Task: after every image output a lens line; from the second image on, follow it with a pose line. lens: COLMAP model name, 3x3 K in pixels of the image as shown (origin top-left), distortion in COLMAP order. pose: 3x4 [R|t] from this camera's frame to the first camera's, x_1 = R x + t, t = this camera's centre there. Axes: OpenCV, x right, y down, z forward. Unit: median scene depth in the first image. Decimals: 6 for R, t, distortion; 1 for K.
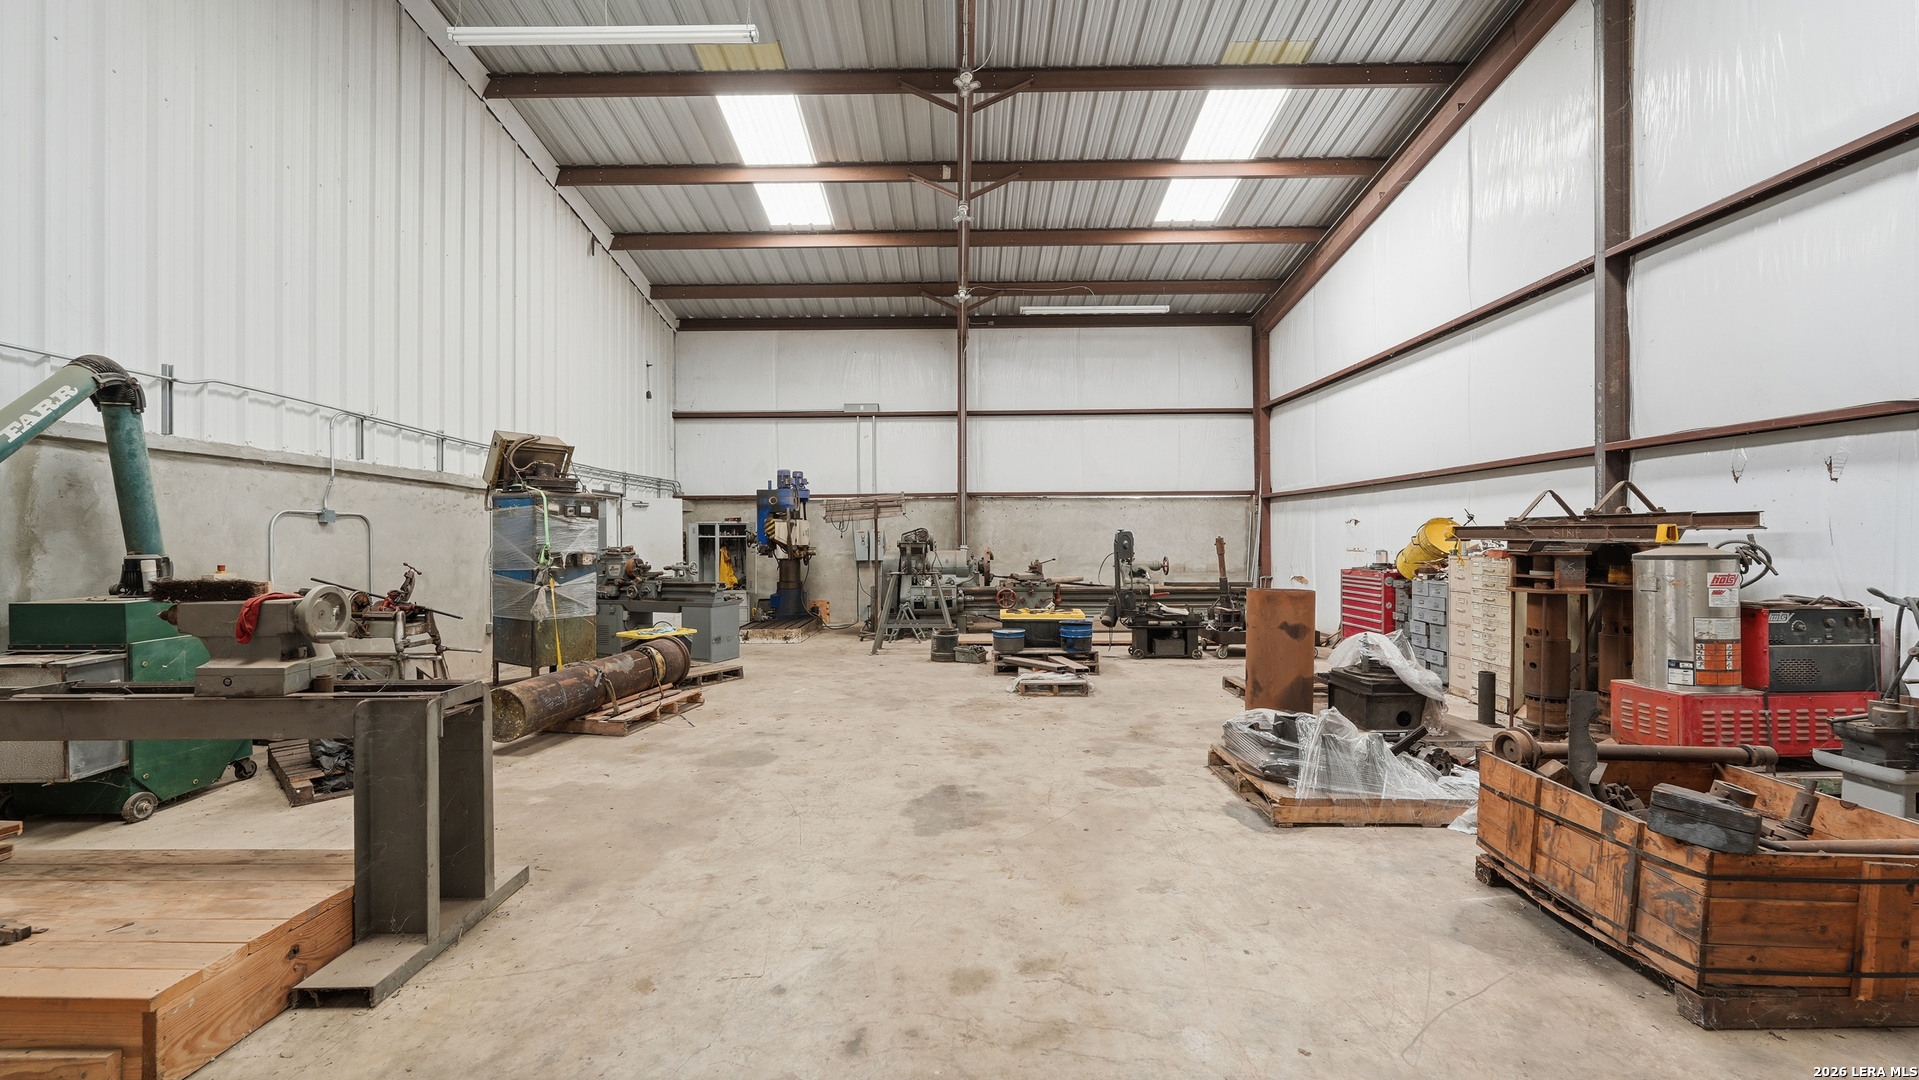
lens RADIAL K [[765.2, 0, 959.5], [0, 765.2, 540.0], [0, 0, 1]] dist [-0.002139, 0.000166]
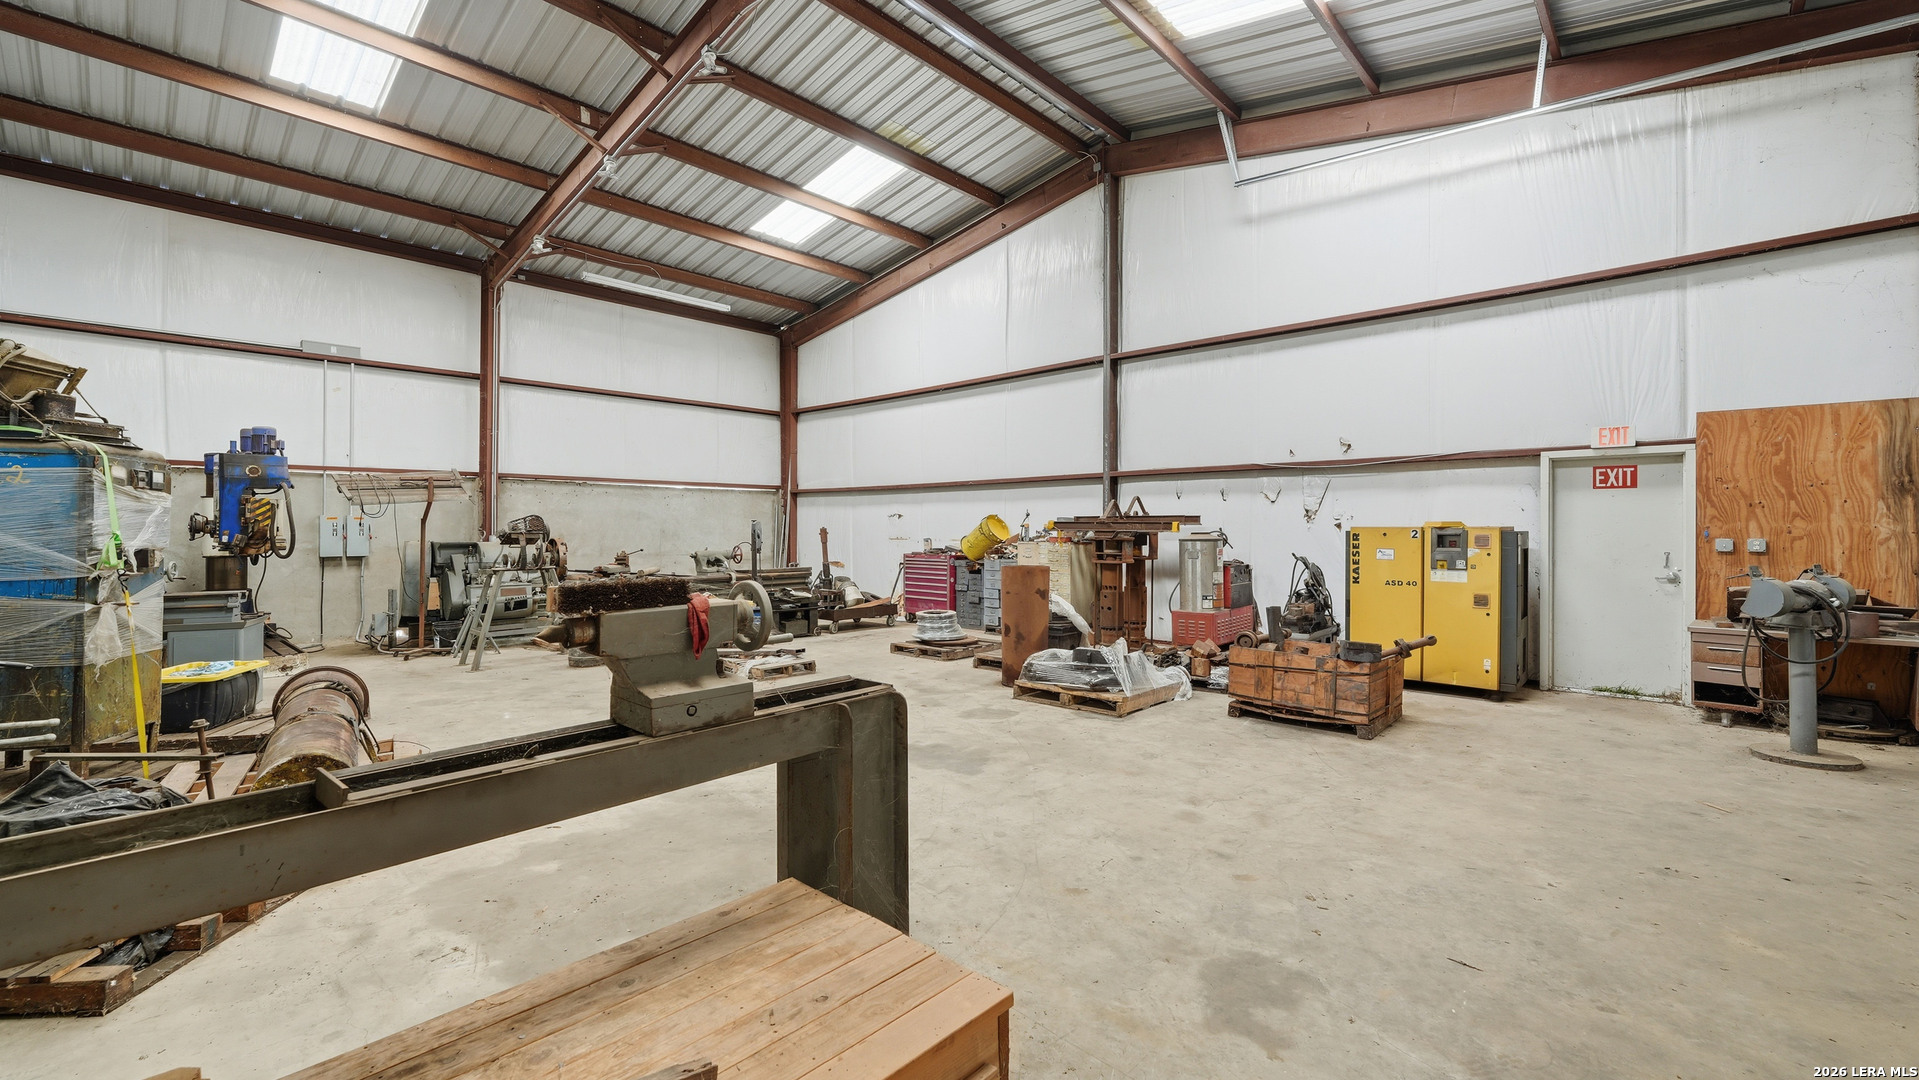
lens RADIAL K [[770.2, 0, 956.2], [0, 770.2, 527.3], [0, 0, 1]] dist [-0.002111, 0.000036]
pose [[0.677532, 0.005718, 0.735471, -0.360003], [-0.002628, 0.999982, -0.005354, 0.001379], [-0.735489, 0.001695, 0.677535, 0.074601]]
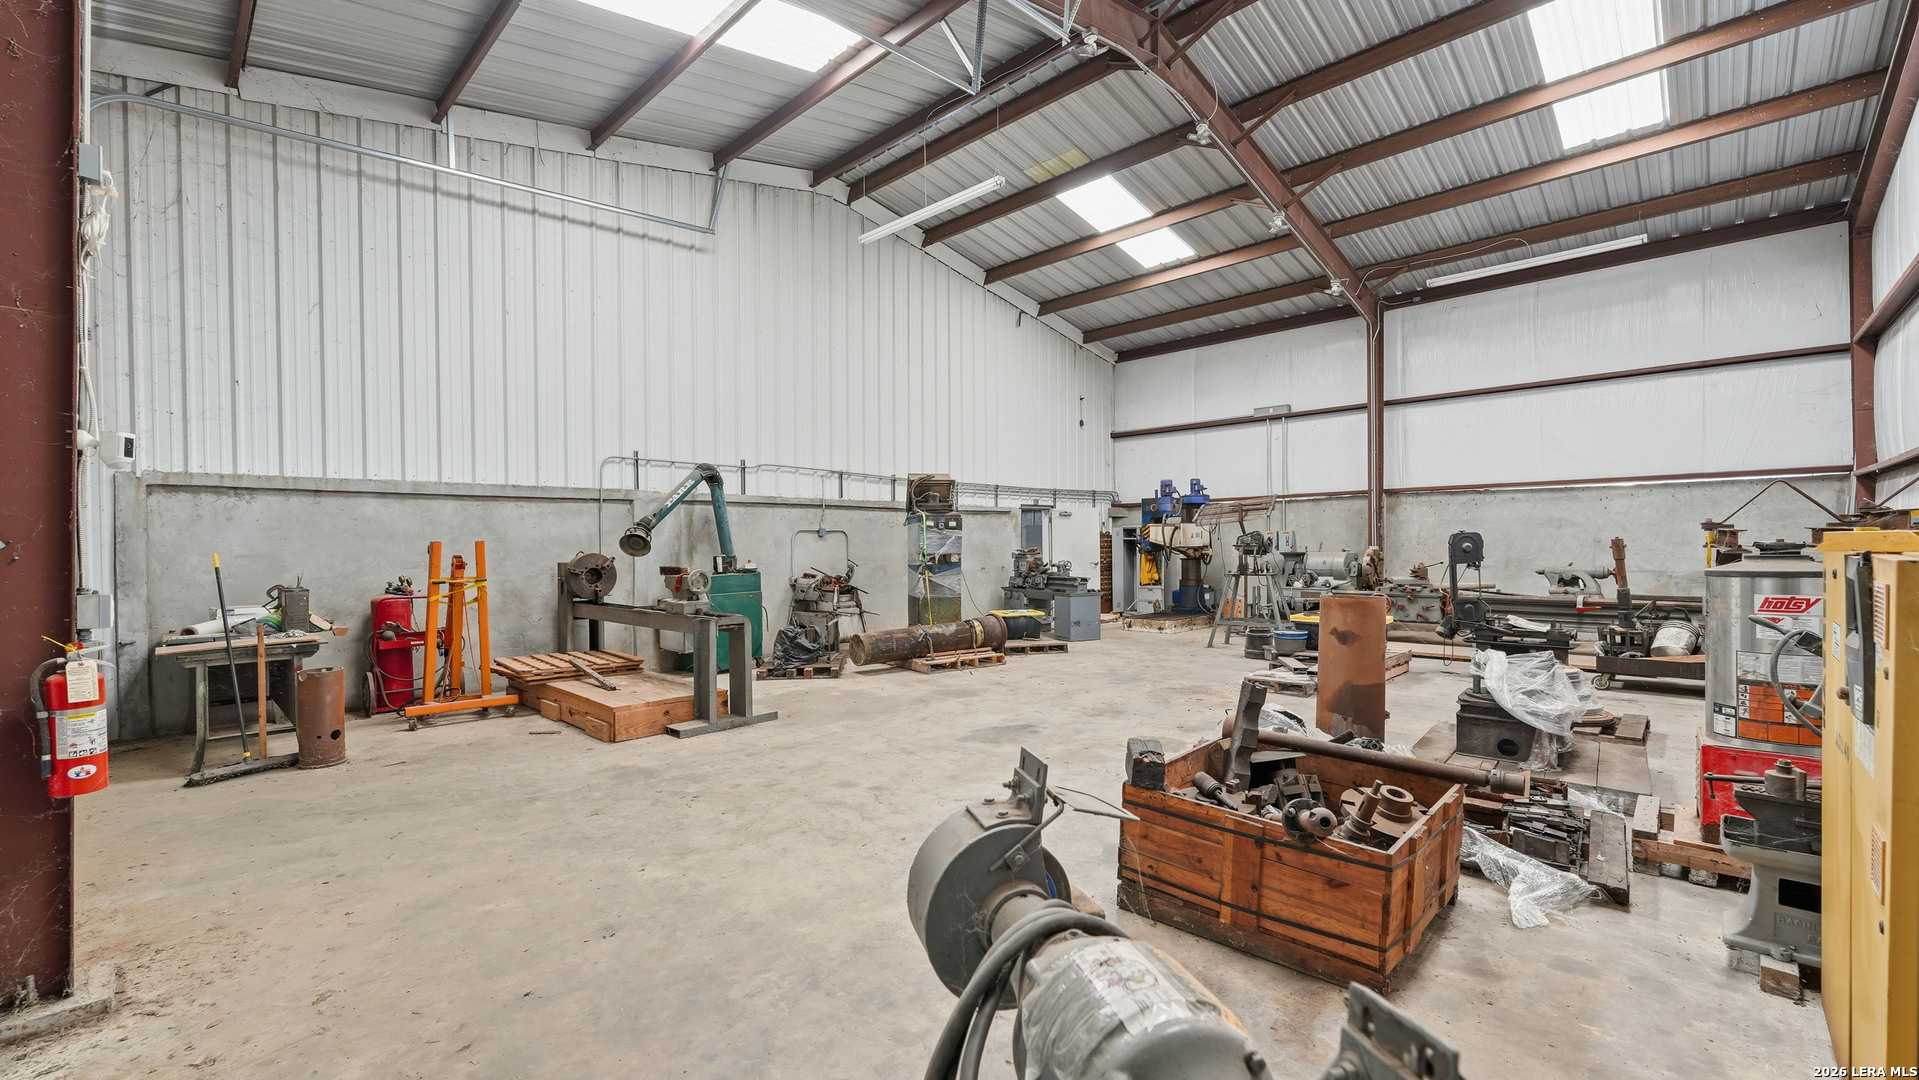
lens RADIAL K [[781.5, 0, 964.2], [0, 781.5, 546.2], [0, 0, 1]] dist [-0.002170, 0.000137]
pose [[0.727815, 0.000817, -0.685773, 0.390030], [0.007765, 0.999925, 0.009432, -0.007880], [0.685729, -0.012190, 0.727755, -0.050327]]
